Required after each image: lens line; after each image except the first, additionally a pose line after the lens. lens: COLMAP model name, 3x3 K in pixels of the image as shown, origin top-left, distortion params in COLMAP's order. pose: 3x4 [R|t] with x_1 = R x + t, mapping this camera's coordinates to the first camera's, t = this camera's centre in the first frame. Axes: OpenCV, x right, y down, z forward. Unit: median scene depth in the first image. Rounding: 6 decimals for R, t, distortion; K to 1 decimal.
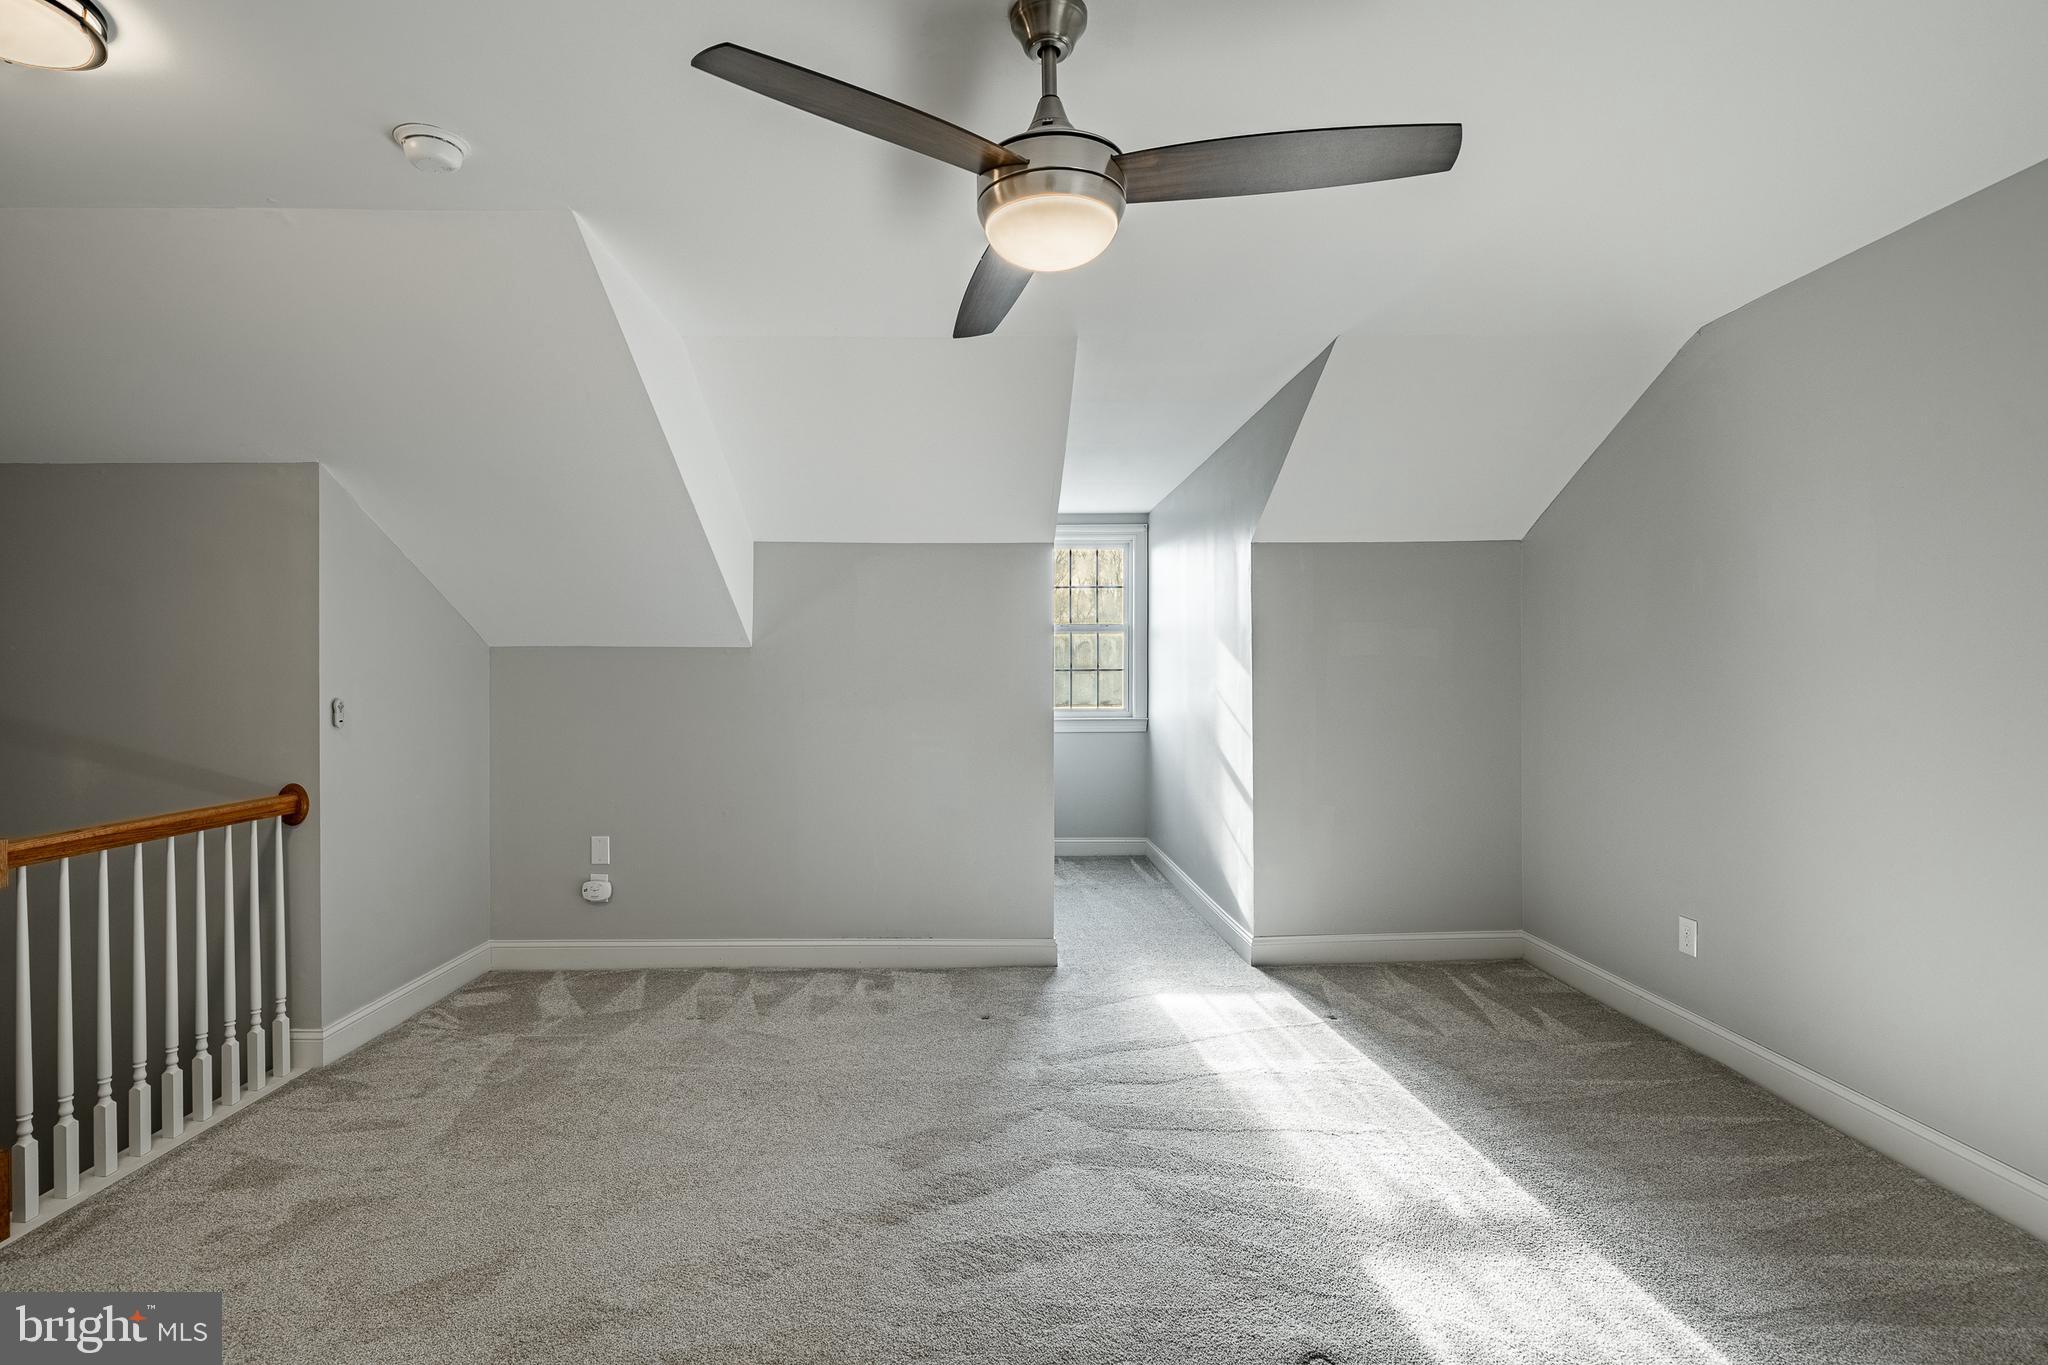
lens RADIAL K [[954.7, 0, 985.4], [0, 954.7, 680.9], [0, 0, 1]] dist [0.000142, -0.000119]
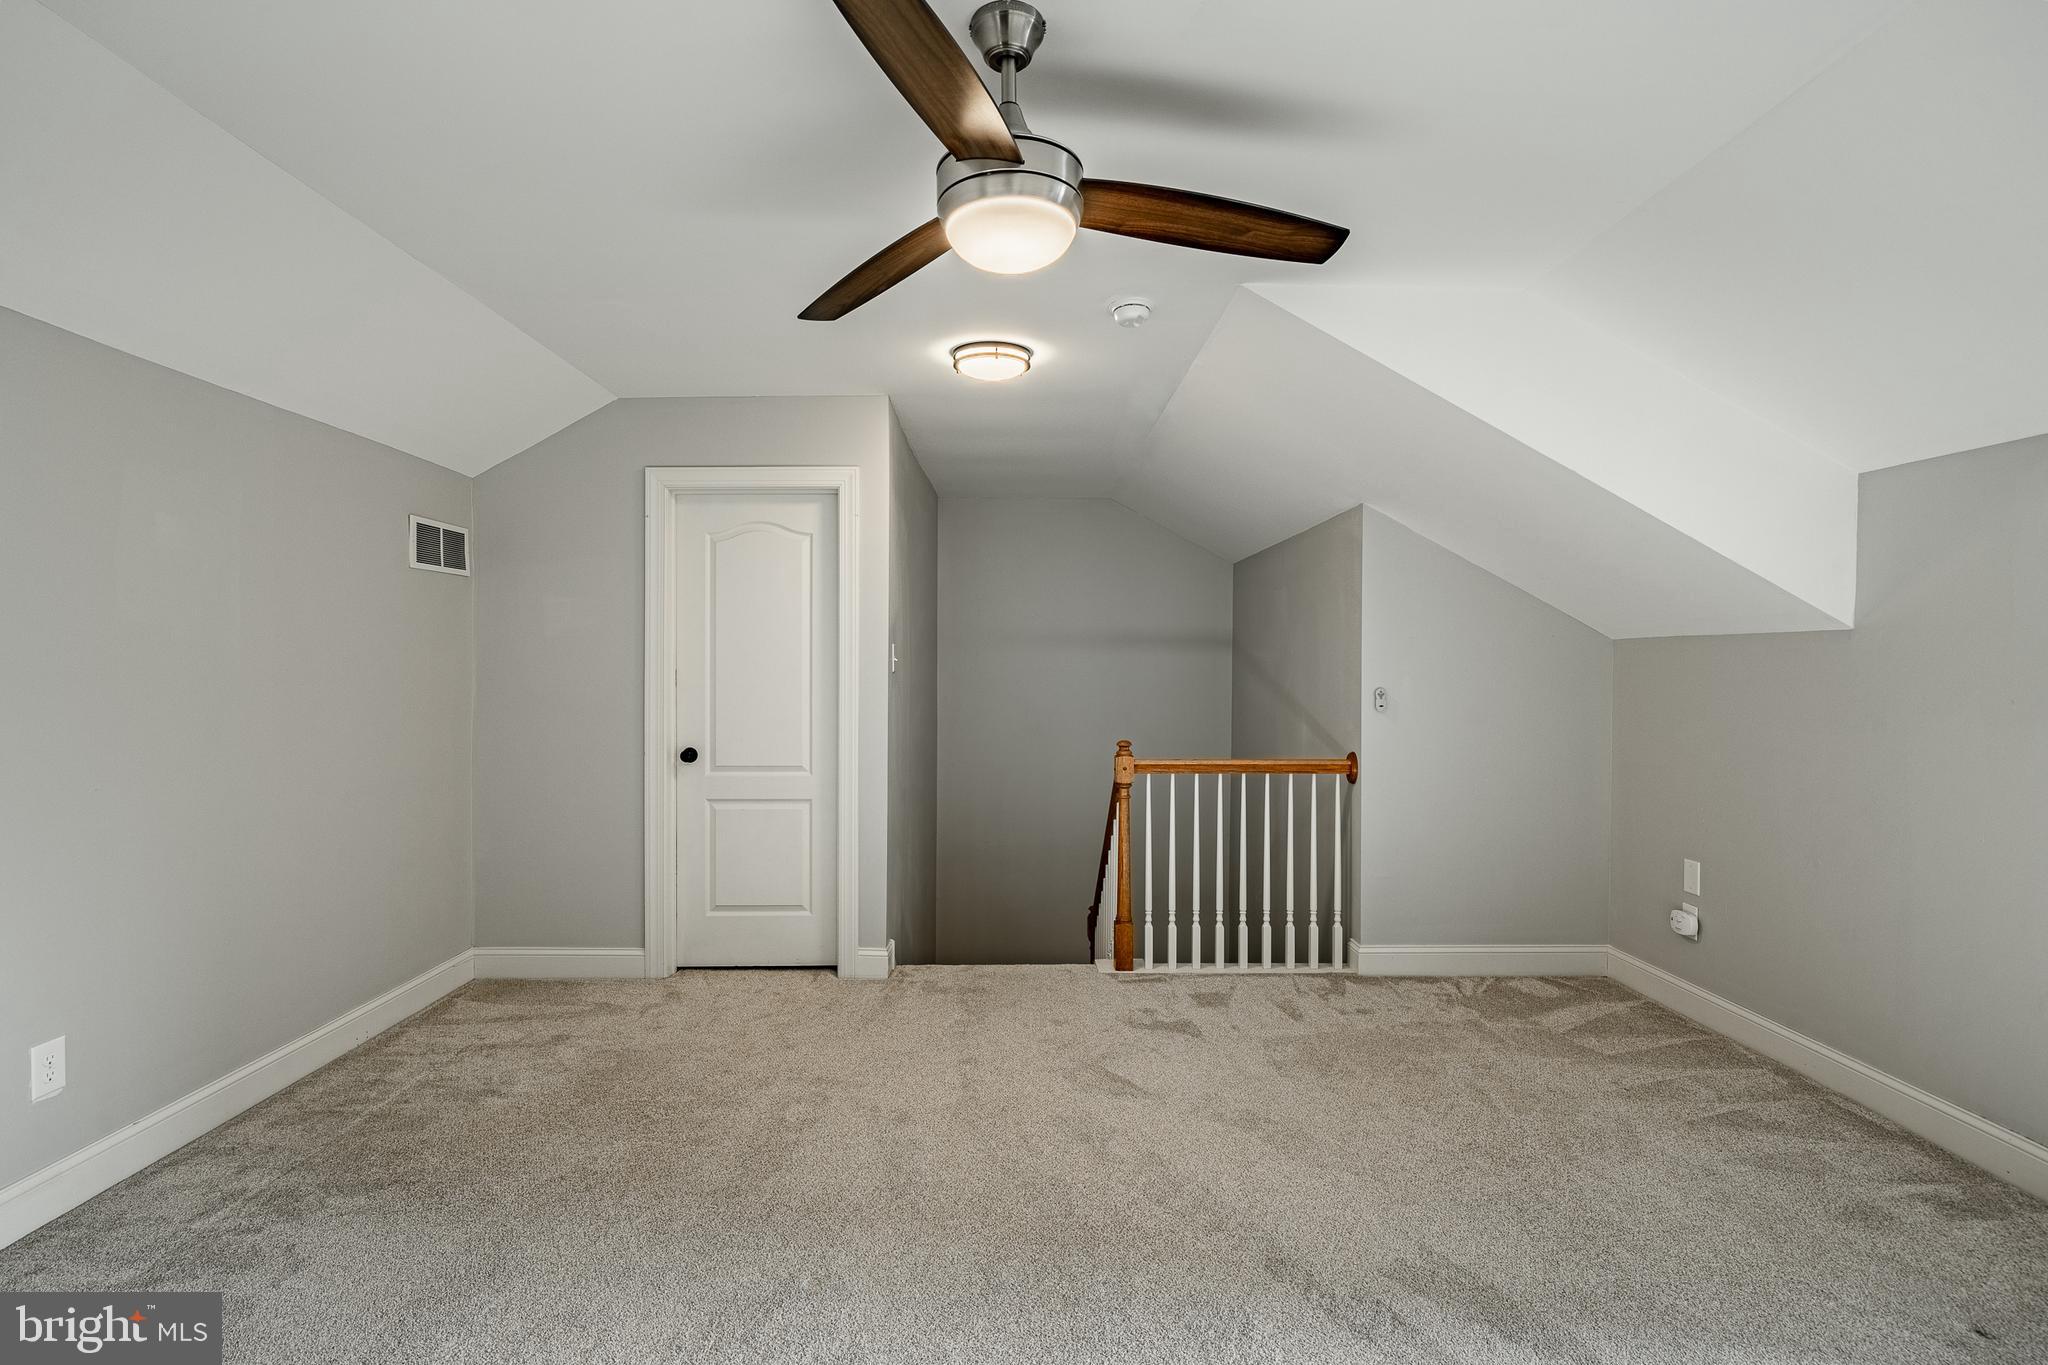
lens RADIAL K [[950.5, 0, 1024.0], [0, 950.5, 682.5], [0, 0, 1]] dist [-0.001106, -0.000094]
pose [[0.003368, 0.015948, -0.999867, 0.512261], [-0.004109, 0.999865, 0.015934, -0.006627], [0.999986, 0.004055, 0.003433, 0.482999]]
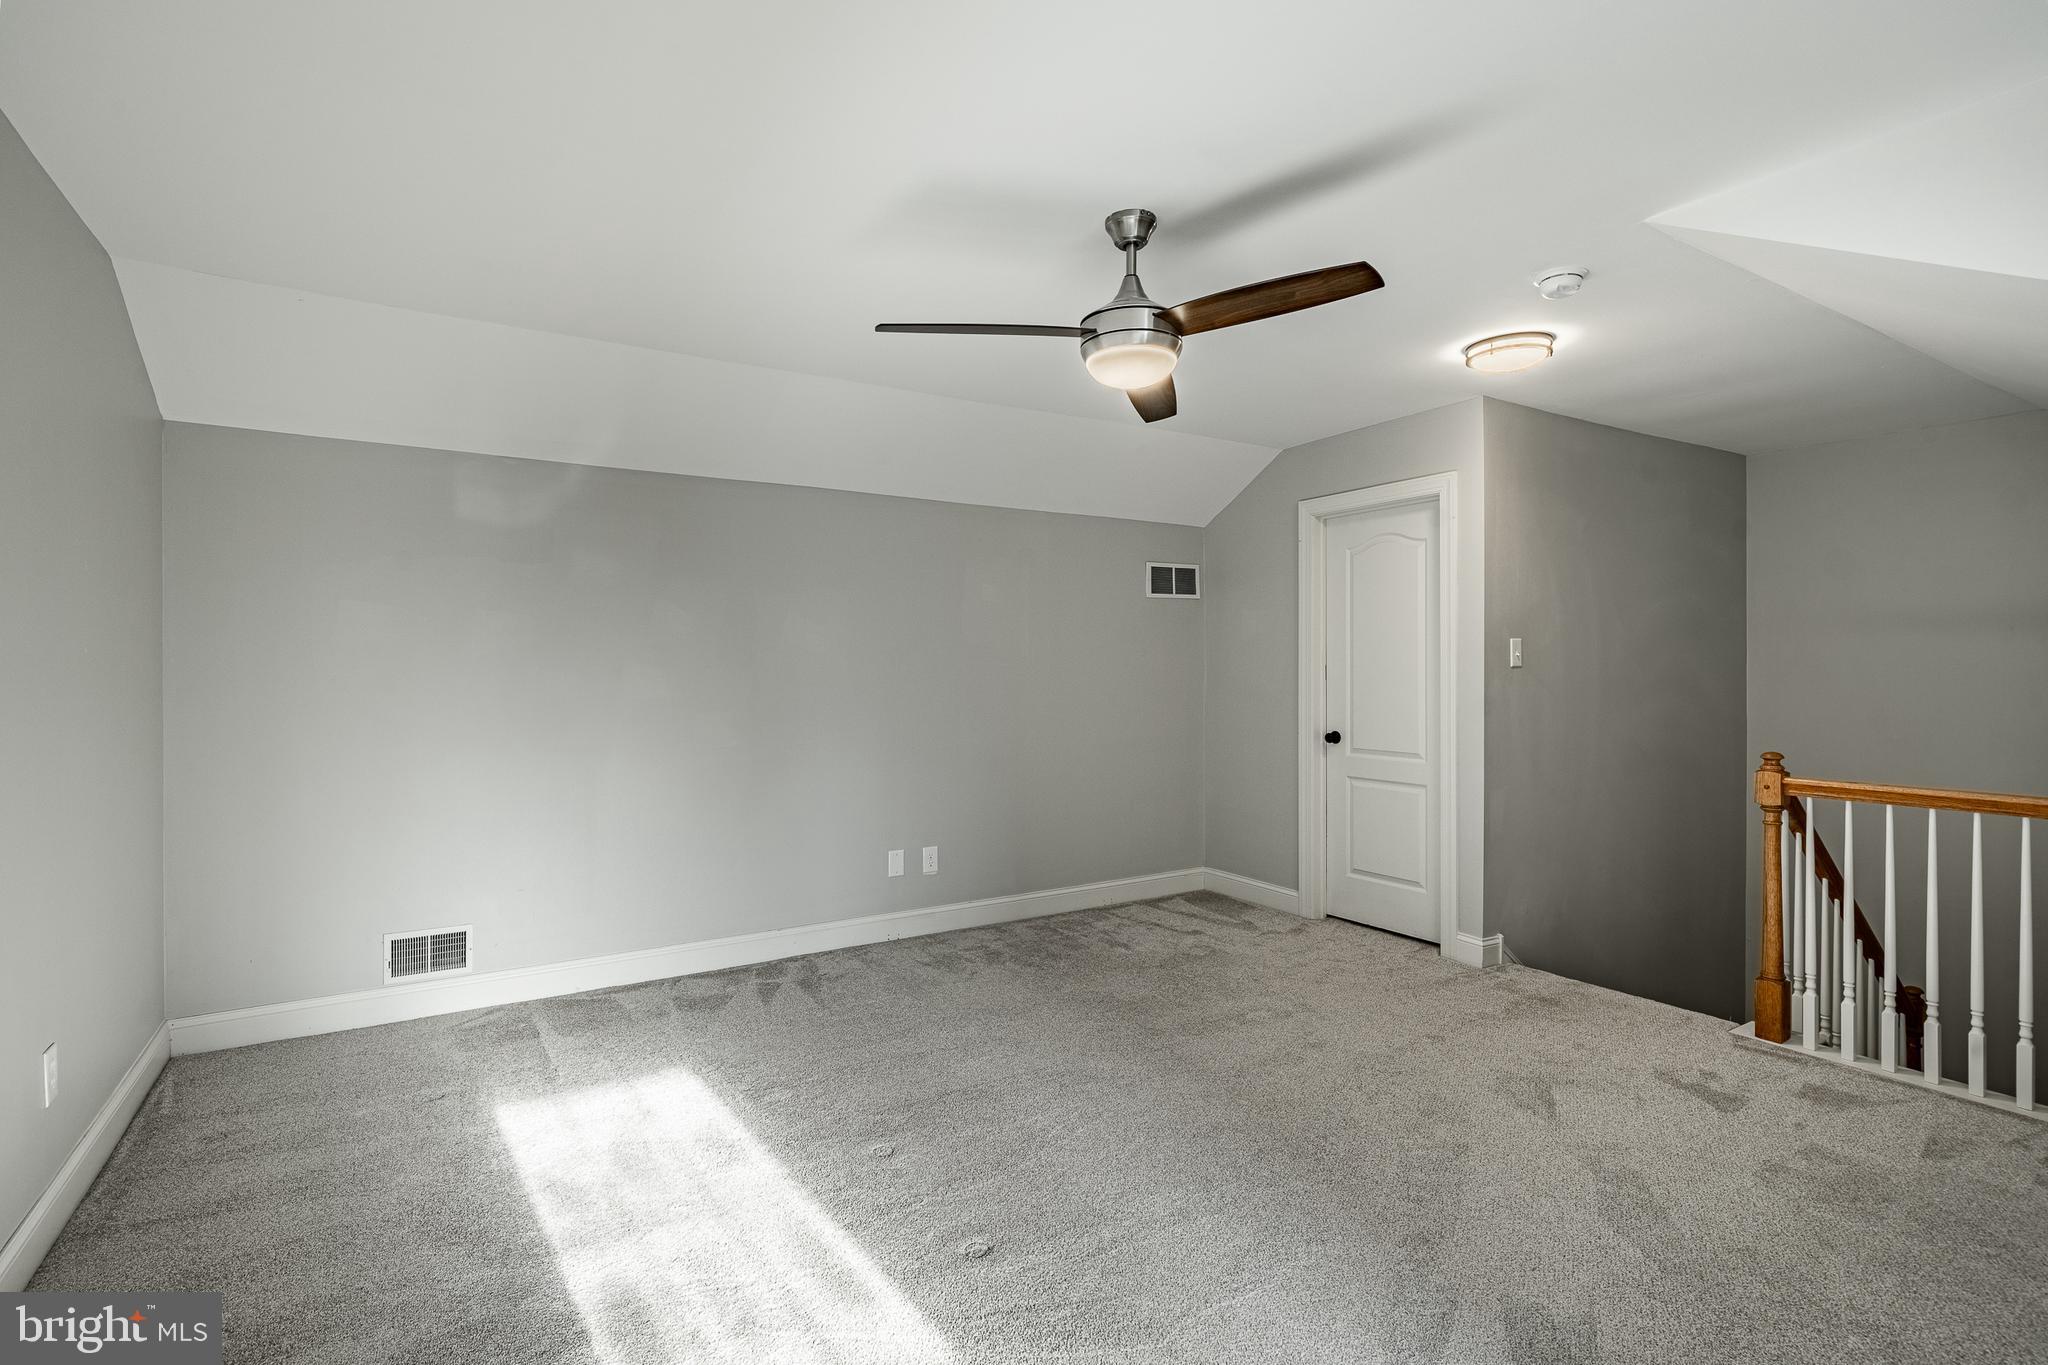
lens RADIAL K [[968.2, 0, 1023.7], [0, 968.2, 674.0], [0, 0, 1]] dist [0.001816, 0.000503]
pose [[-0.851803, 0.010273, -0.523762, 0.468678], [0.004336, 0.999912, 0.012560, -0.009073], [0.523844, 0.008428, -0.851772, 1.031346]]
